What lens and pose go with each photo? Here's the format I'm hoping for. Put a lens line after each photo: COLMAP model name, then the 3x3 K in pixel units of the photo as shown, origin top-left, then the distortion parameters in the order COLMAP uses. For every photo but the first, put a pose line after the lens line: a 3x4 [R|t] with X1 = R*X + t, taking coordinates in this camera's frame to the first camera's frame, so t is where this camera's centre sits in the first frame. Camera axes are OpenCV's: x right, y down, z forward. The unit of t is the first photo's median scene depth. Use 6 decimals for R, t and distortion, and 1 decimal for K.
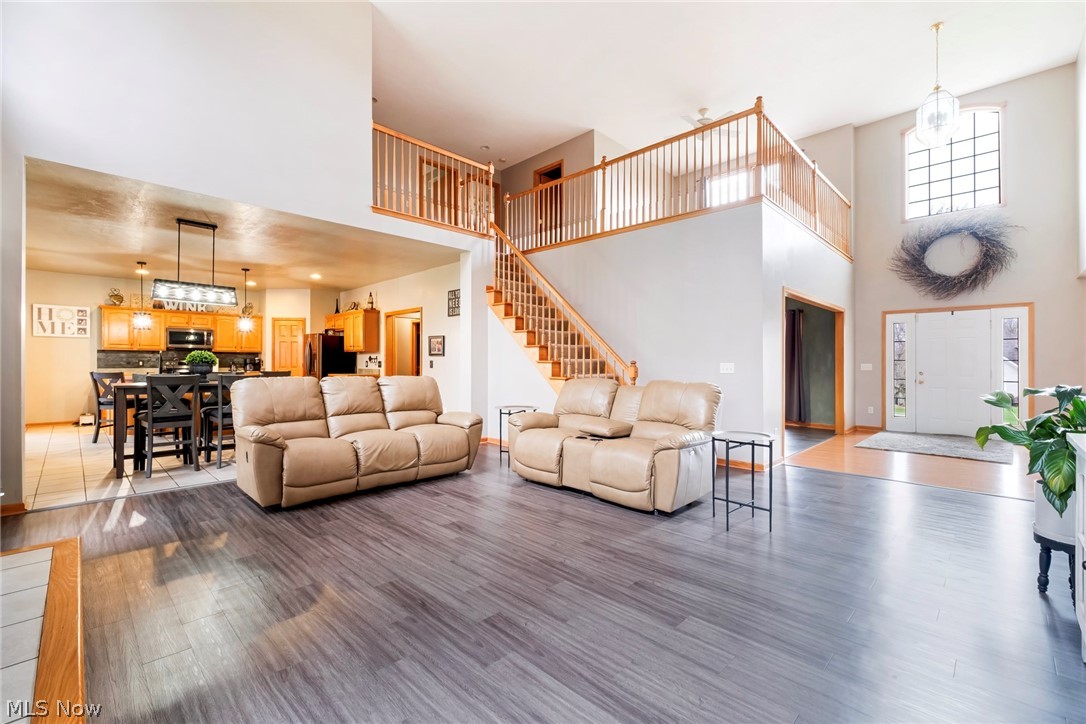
lens RADIAL K [[458.8, 0, 545.3], [0, 458.8, 366.1], [0, 0, 1]] dist [-0.003252, -0.000076]
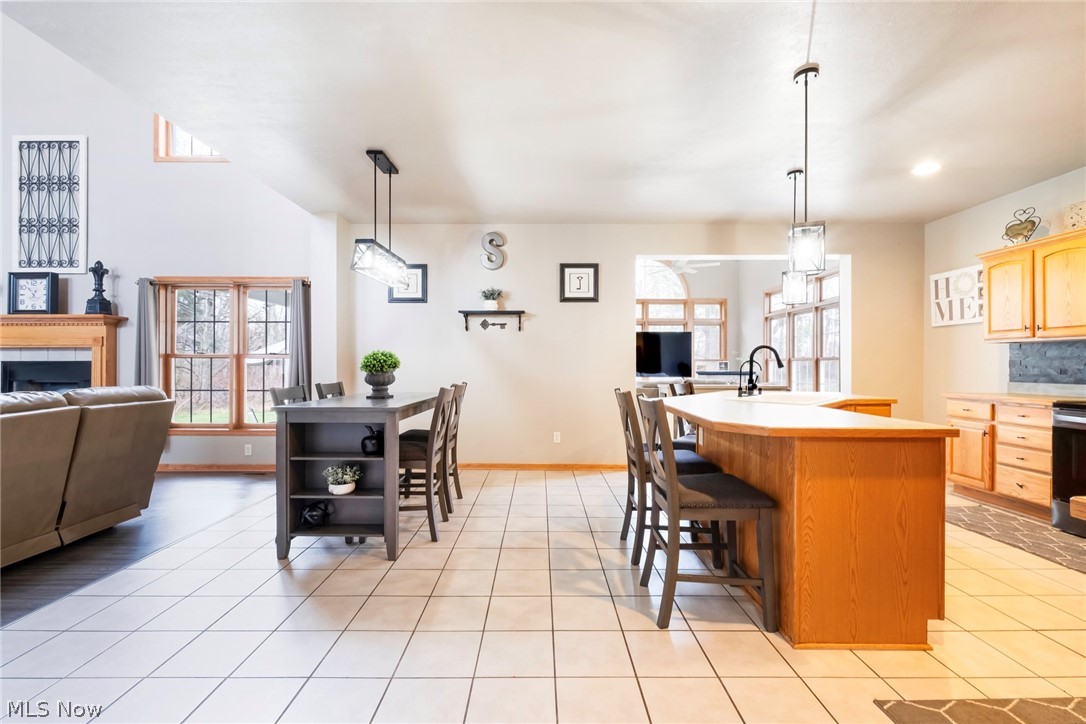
lens RADIAL K [[458.8, 0, 545.3], [0, 458.8, 366.1], [0, 0, 1]] dist [-0.003252, -0.000076]
pose [[-0.713321, -0.004438, -0.700823, -0.492472], [-0.009603, 0.999948, 0.003442, -0.015599], [0.700771, 0.009185, -0.713327, 1.731092]]
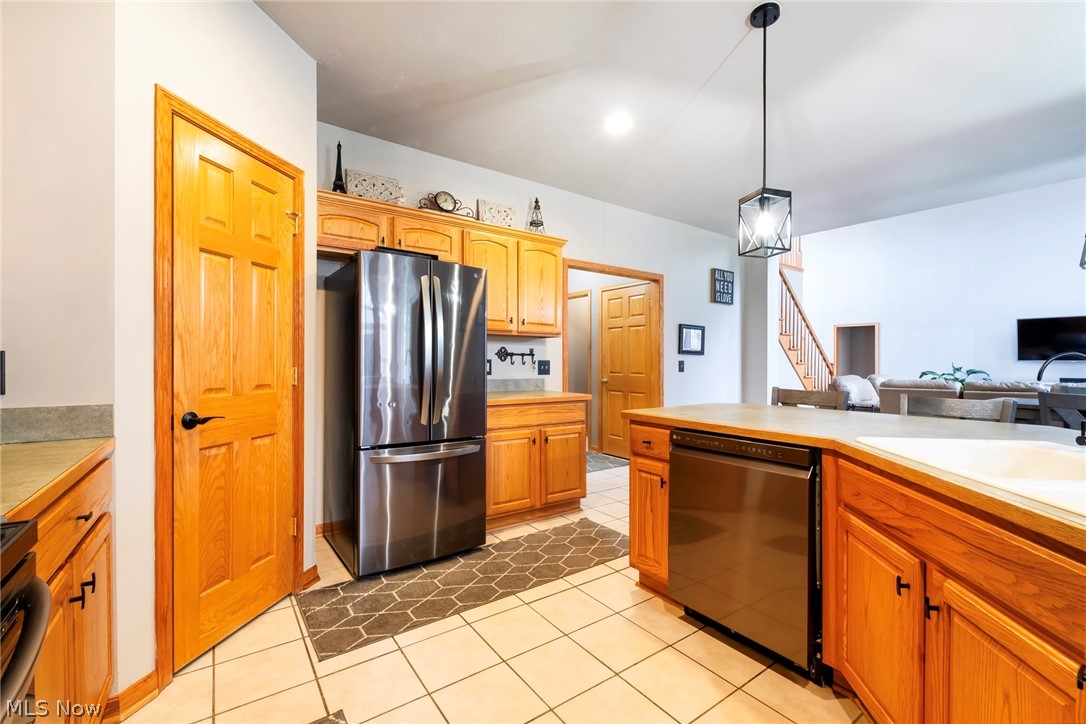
lens RADIAL K [[458.8, 0, 545.3], [0, 458.8, 366.1], [0, 0, 1]] dist [-0.003252, -0.000076]
pose [[0.177753, -0.009712, 0.984027, -1.472005], [0.000401, 0.999952, 0.009797, -0.017730], [-0.984075, -0.001347, 0.177748, 1.694208]]
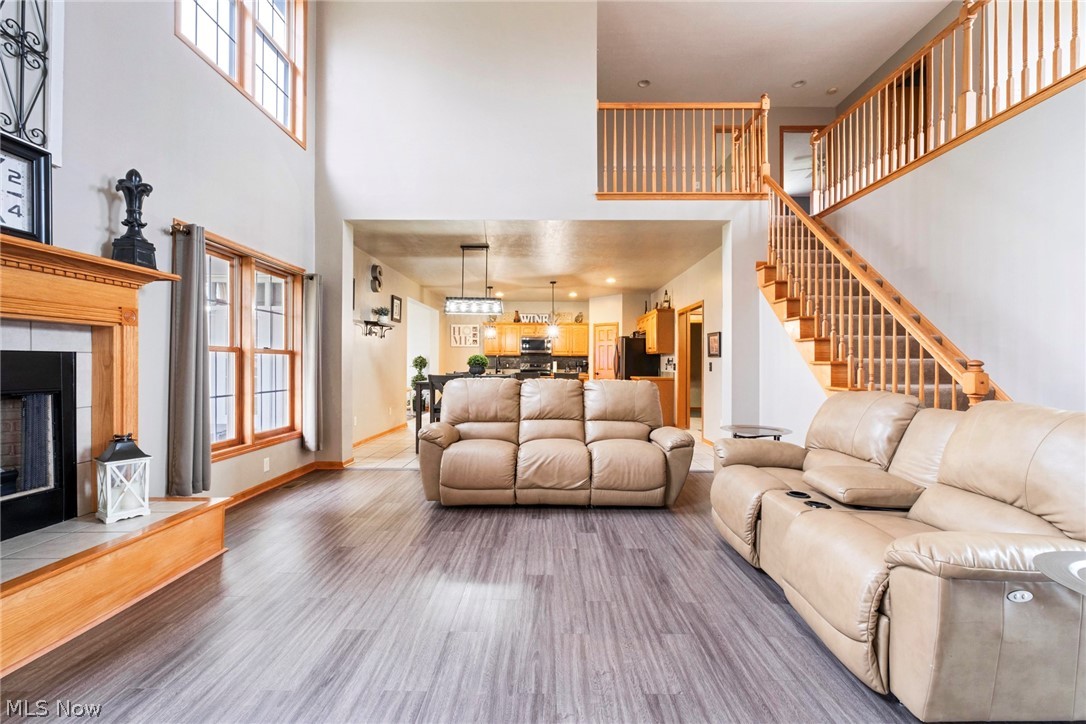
lens RADIAL K [[458.8, 0, 545.3], [0, 458.8, 366.1], [0, 0, 1]] dist [-0.003252, -0.000076]
pose [[0.696813, 0.002093, -0.717250, 0.224404], [-0.007374, 0.999964, -0.004246, 0.000589], [0.717215, 0.008247, 0.696803, 0.313643]]
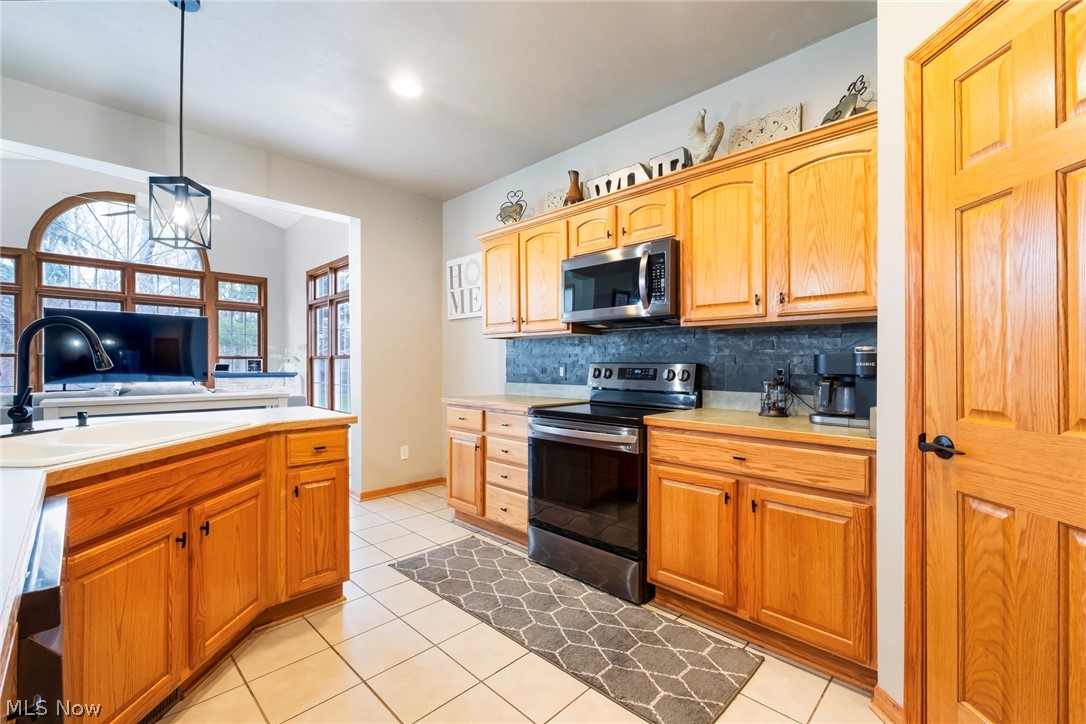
lens RADIAL K [[458.7, 0, 543.0], [0, 458.7, 362.0], [0, 0, 1]] dist [0.000116, -0.000126]
pose [[-0.001873, -0.011473, -0.999932, -0.924826], [-0.006232, 0.999915, -0.011461, -0.017271], [0.999979, 0.006210, -0.001945, 1.792311]]
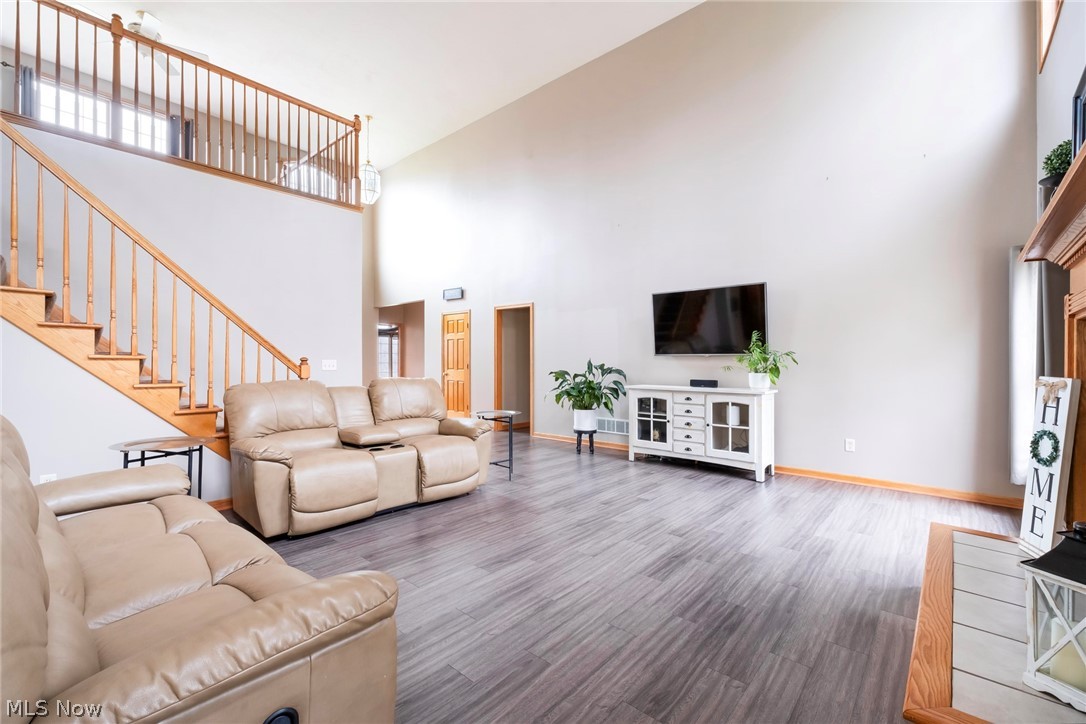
lens RADIAL K [[461.5, 0, 537.7], [0, 461.5, 359.2], [0, 0, 1]] dist [0.001002, 0.000529]
pose [[-0.039334, -0.001070, 0.999226, -0.655248], [-0.001995, 0.999998, 0.000992, -0.010834], [-0.999224, -0.001955, -0.039336, 0.616287]]
